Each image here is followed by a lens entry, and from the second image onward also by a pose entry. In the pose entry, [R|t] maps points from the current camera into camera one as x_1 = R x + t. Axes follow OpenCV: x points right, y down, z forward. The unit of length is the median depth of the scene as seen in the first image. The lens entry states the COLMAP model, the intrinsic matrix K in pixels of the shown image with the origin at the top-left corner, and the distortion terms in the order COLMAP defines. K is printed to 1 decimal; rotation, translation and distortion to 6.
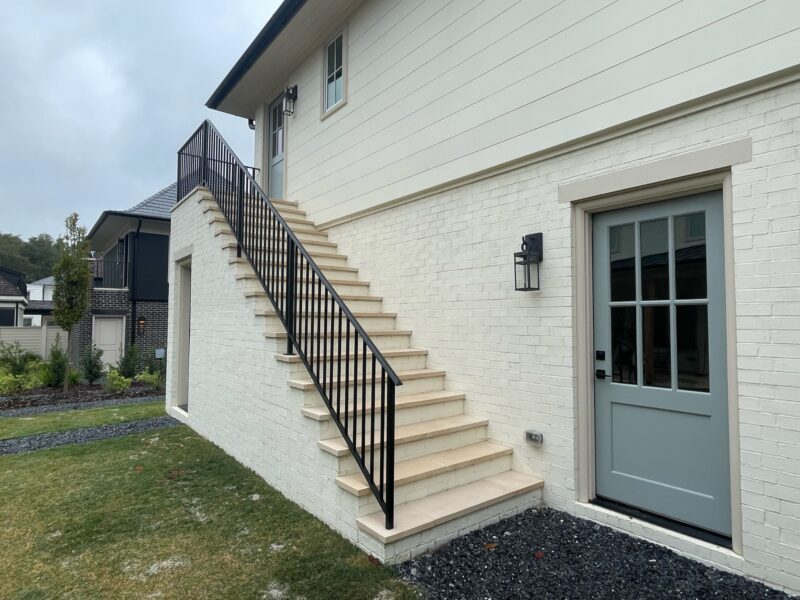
lens RADIAL K [[460.9, 0, 399.8], [0, 460.9, 299.8], [0, 0, 1]] dist [-0.000075, -0.000050]
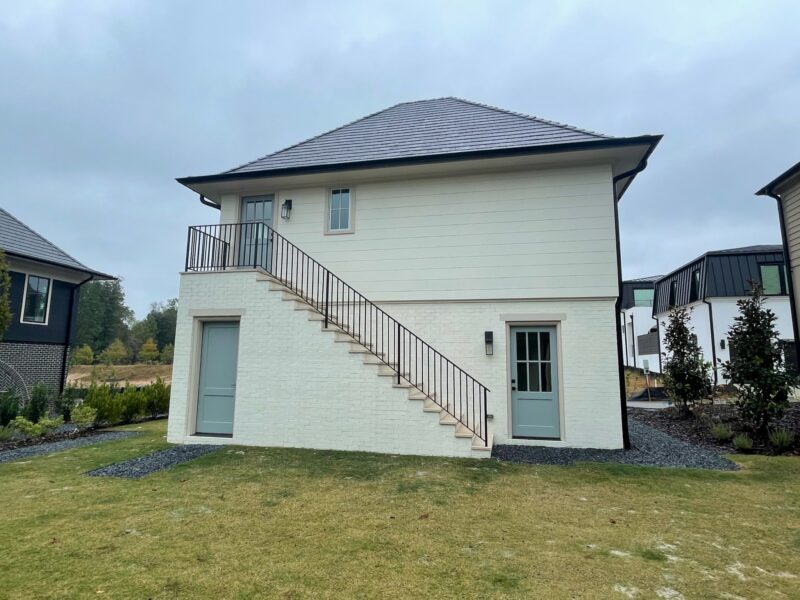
lens RADIAL K [[460.9, 0, 400.0], [0, 460.9, 299.7], [0, 0, 1]] dist [-0.000075, -0.000050]
pose [[0.774138, 0.097690, 0.625434, -1.754844], [-0.038186, 0.993428, -0.107904, -0.031760], [-0.631864, 0.059650, 0.772780, -0.640257]]
